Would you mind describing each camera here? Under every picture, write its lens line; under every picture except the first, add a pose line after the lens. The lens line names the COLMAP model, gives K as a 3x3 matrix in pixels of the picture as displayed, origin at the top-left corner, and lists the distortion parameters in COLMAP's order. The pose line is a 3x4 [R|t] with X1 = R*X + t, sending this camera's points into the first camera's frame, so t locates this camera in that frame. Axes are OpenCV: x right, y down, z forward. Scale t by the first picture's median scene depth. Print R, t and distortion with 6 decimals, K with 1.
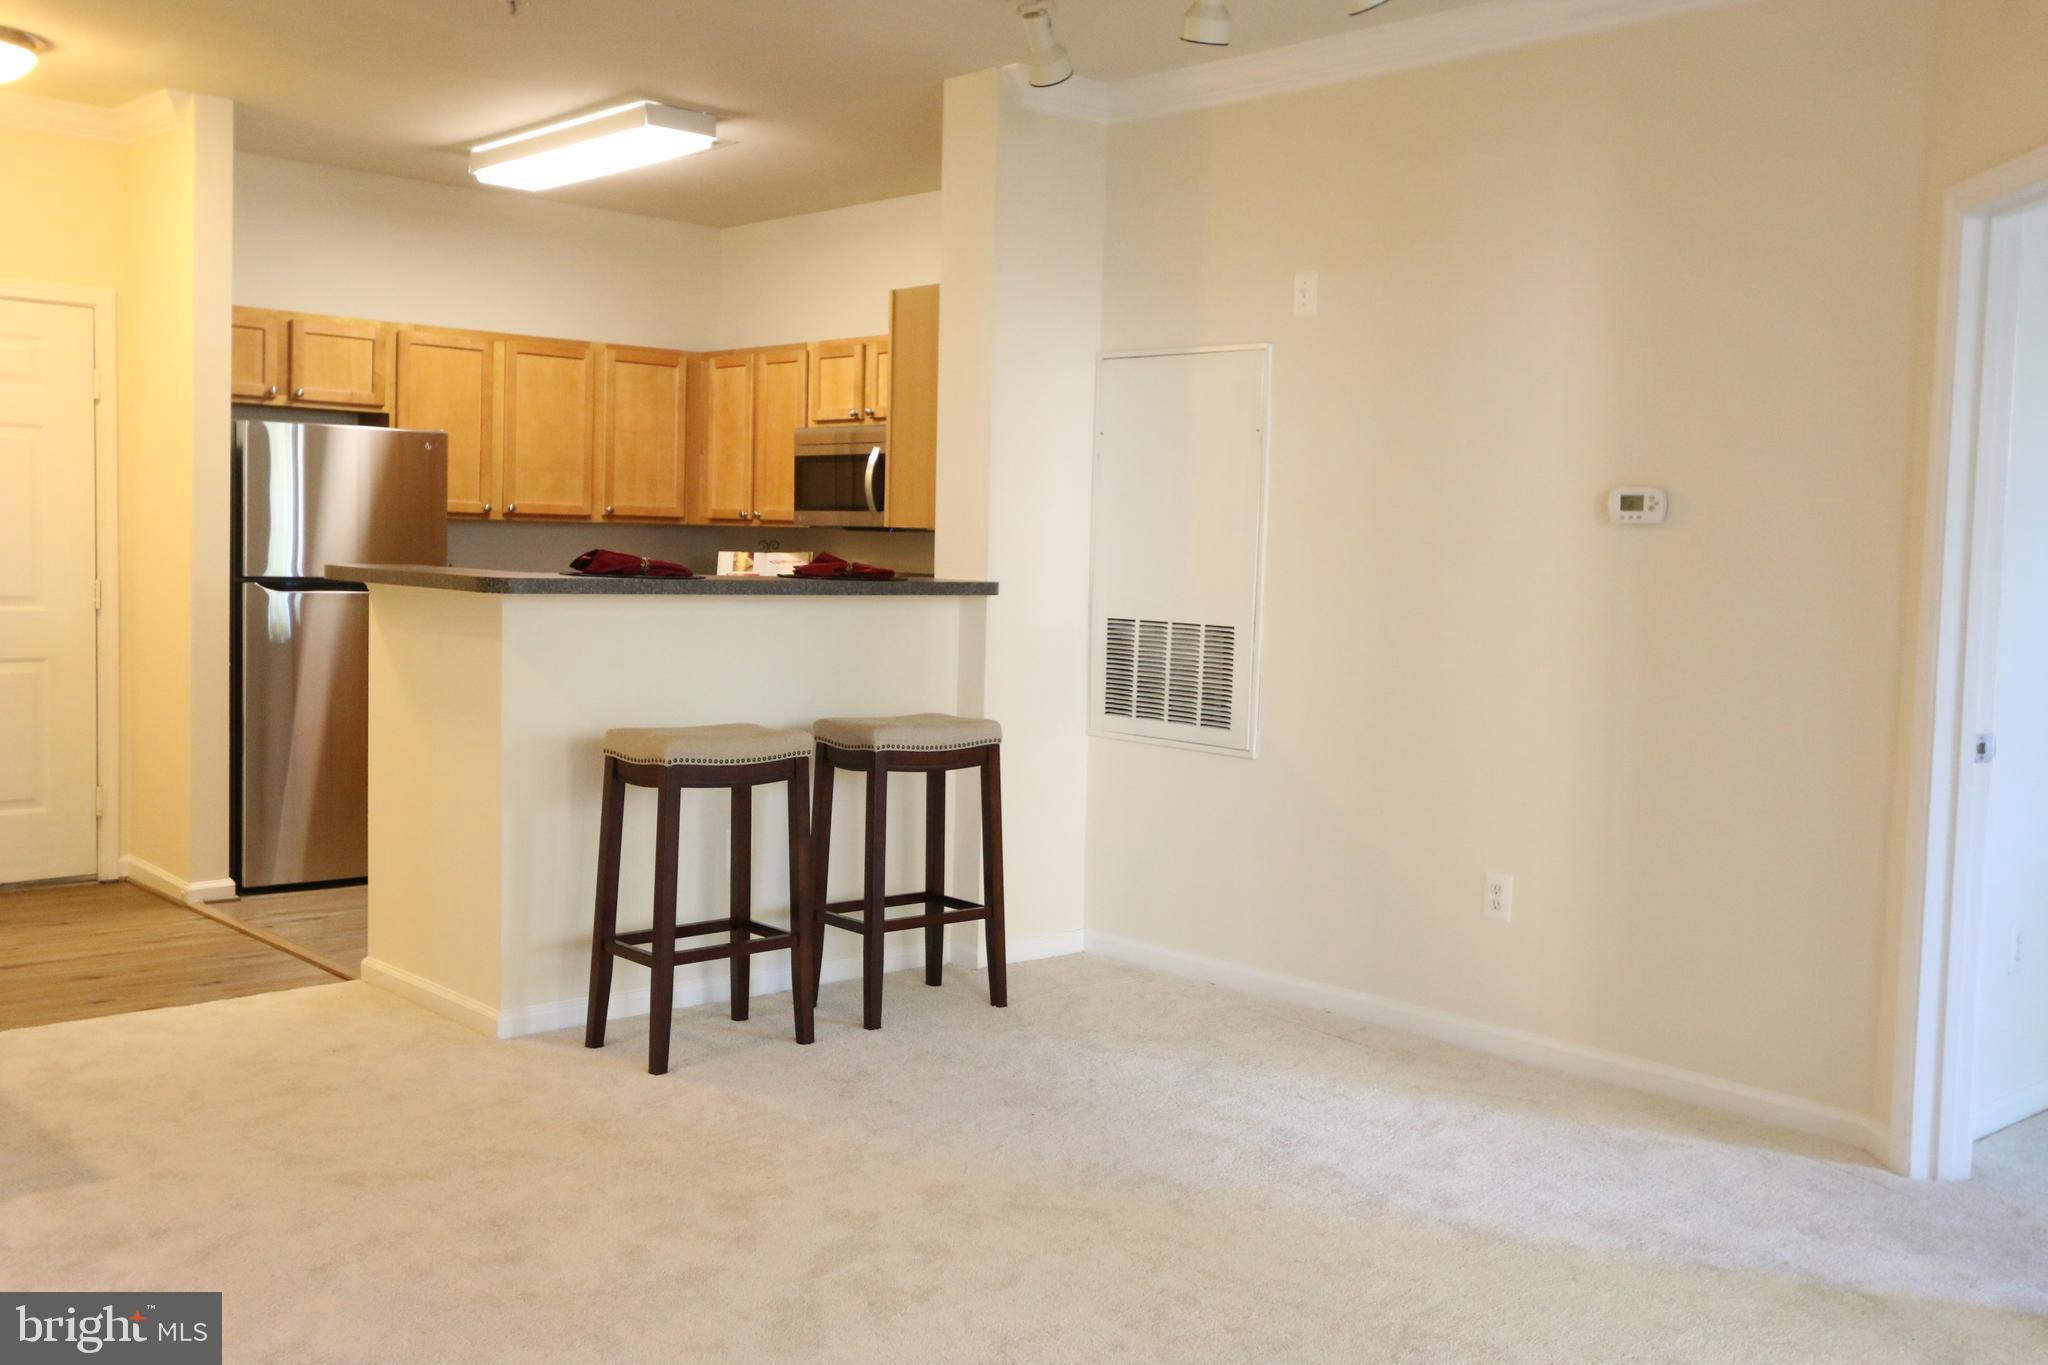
lens RADIAL K [[1914.8, 0, 1039.5], [0, 1914.8, 666.3], [0, 0, 1]] dist [0.010847, 0.000000]
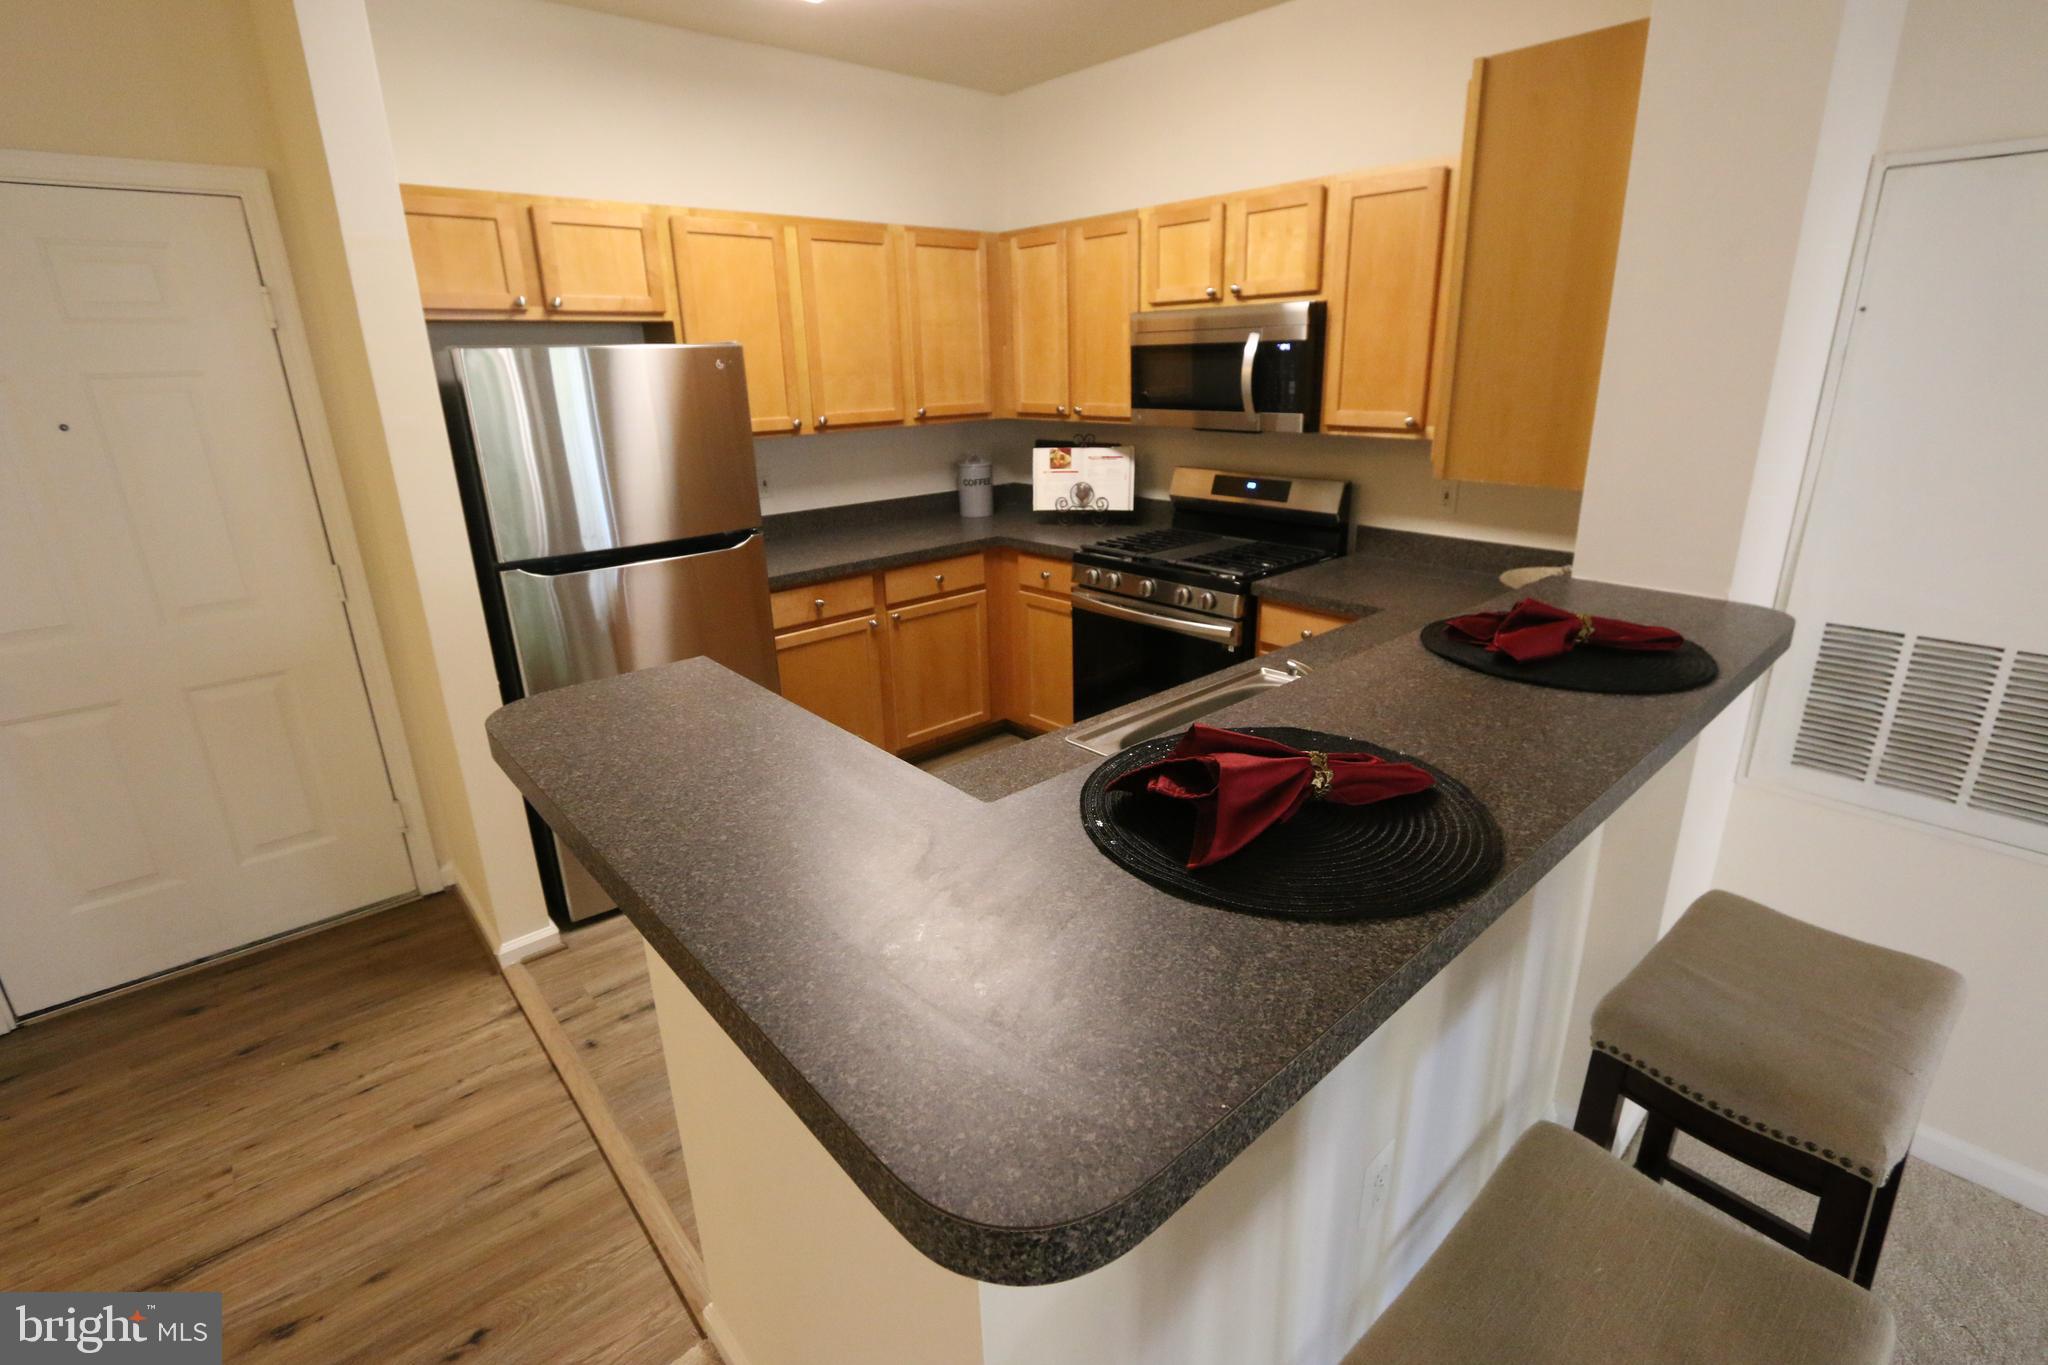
lens RADIAL K [[936.3, 0, 1048.8], [0, 936.3, 657.0], [0, 0, 1]] dist [-0.019099, 0.003853]
pose [[0.998802, -0.042584, -0.024123, -0.177972], [0.047160, 0.969187, 0.241769, -0.083936], [0.013084, -0.242617, 0.970034, 0.595503]]
